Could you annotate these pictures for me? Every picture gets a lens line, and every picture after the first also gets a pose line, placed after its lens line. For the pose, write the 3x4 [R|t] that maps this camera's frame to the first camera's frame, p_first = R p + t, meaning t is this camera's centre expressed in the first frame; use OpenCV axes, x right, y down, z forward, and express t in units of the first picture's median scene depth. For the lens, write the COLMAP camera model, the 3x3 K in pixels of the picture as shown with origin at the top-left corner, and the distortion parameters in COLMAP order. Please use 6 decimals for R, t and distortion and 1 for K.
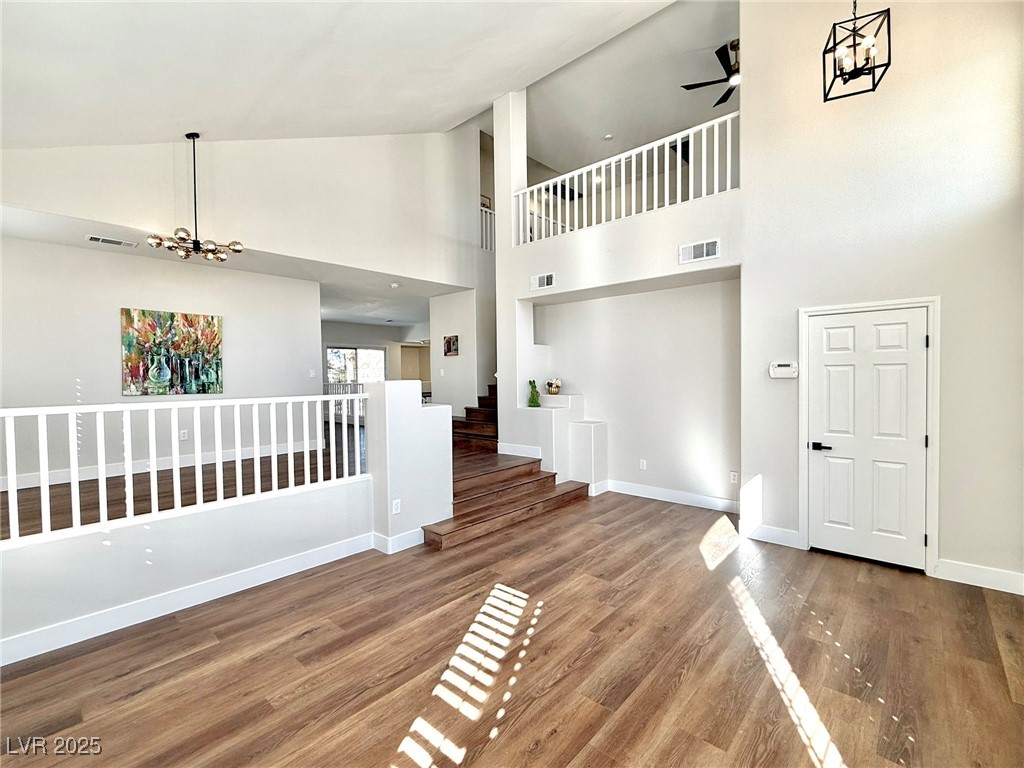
lens RADIAL K [[453.0, 0, 512.0], [0, 453.0, 384.0], [0, 0, 1]] dist [-0.000531, 0.000179]
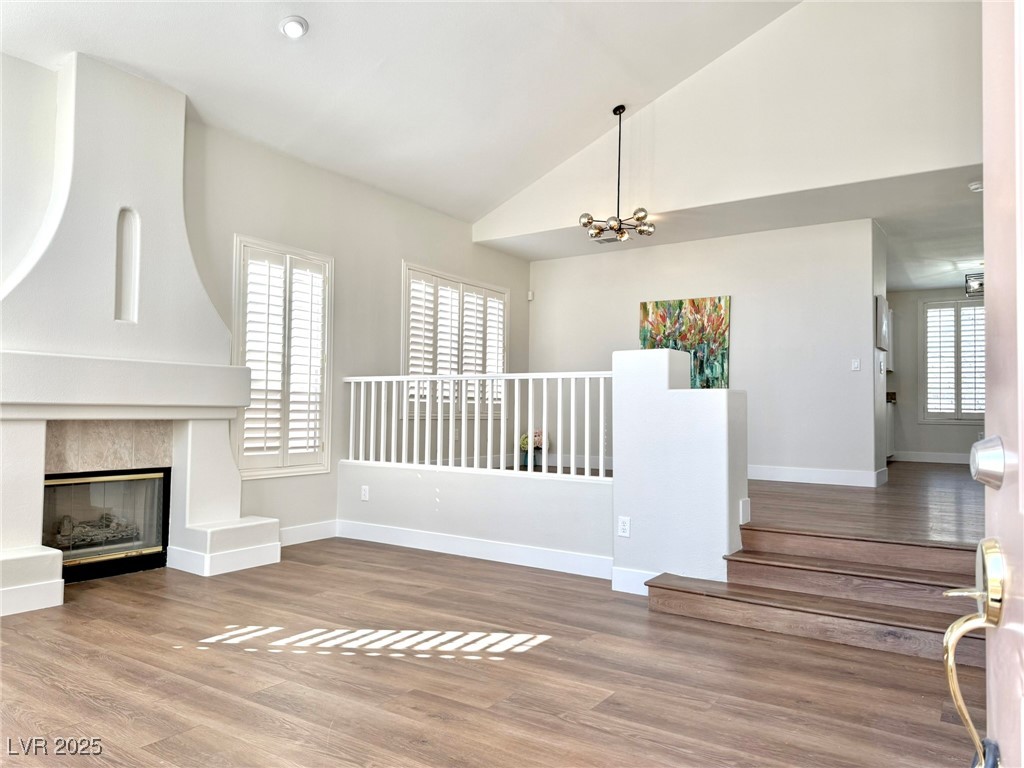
lens RADIAL K [[712.8, 0, 512.0], [0, 712.8, 384.0], [0, 0, 1]] dist [0.102032, -0.144629]
pose [[0.147955, -0.022168, -0.988746, 0.619387], [-0.031151, 0.999148, -0.027063, 0.059768], [0.988503, 0.034805, 0.147139, 0.478438]]
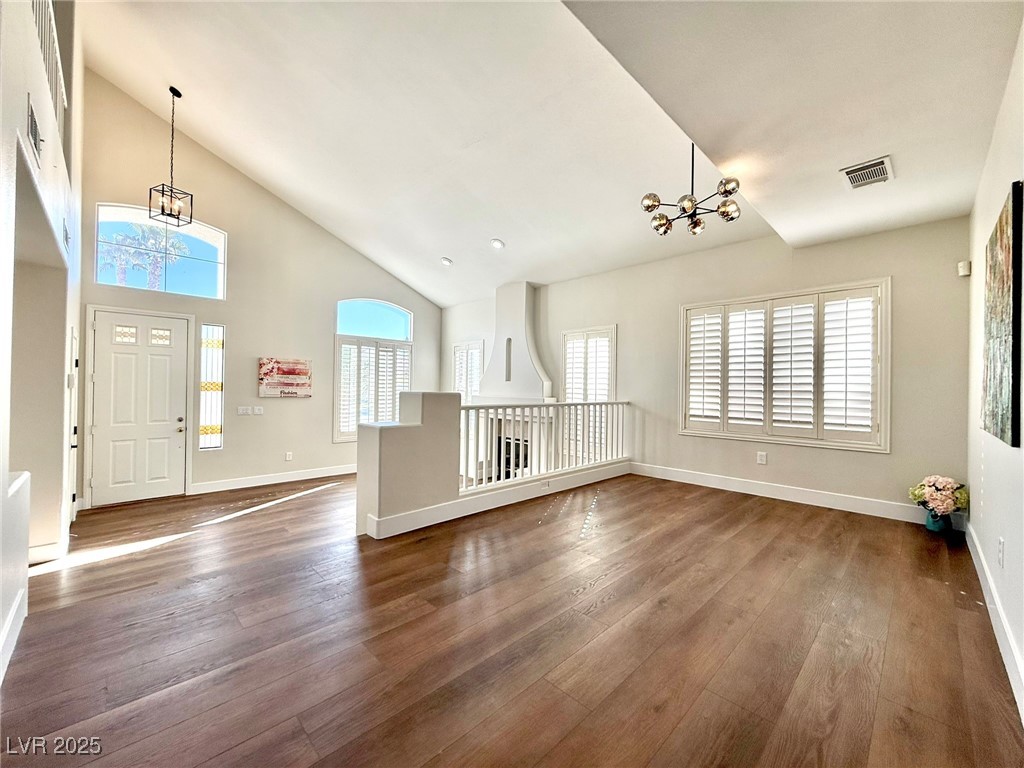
lens RADIAL K [[409.9, 0, 512.0], [0, 409.9, 384.0], [0, 0, 1]] dist [-0.000406, 0.000182]
pose [[-0.997487, -0.003393, 0.070771, -0.374021], [-0.002694, 0.999947, 0.009967, -0.025322], [-0.070801, 0.009751, -0.997443, 1.385857]]
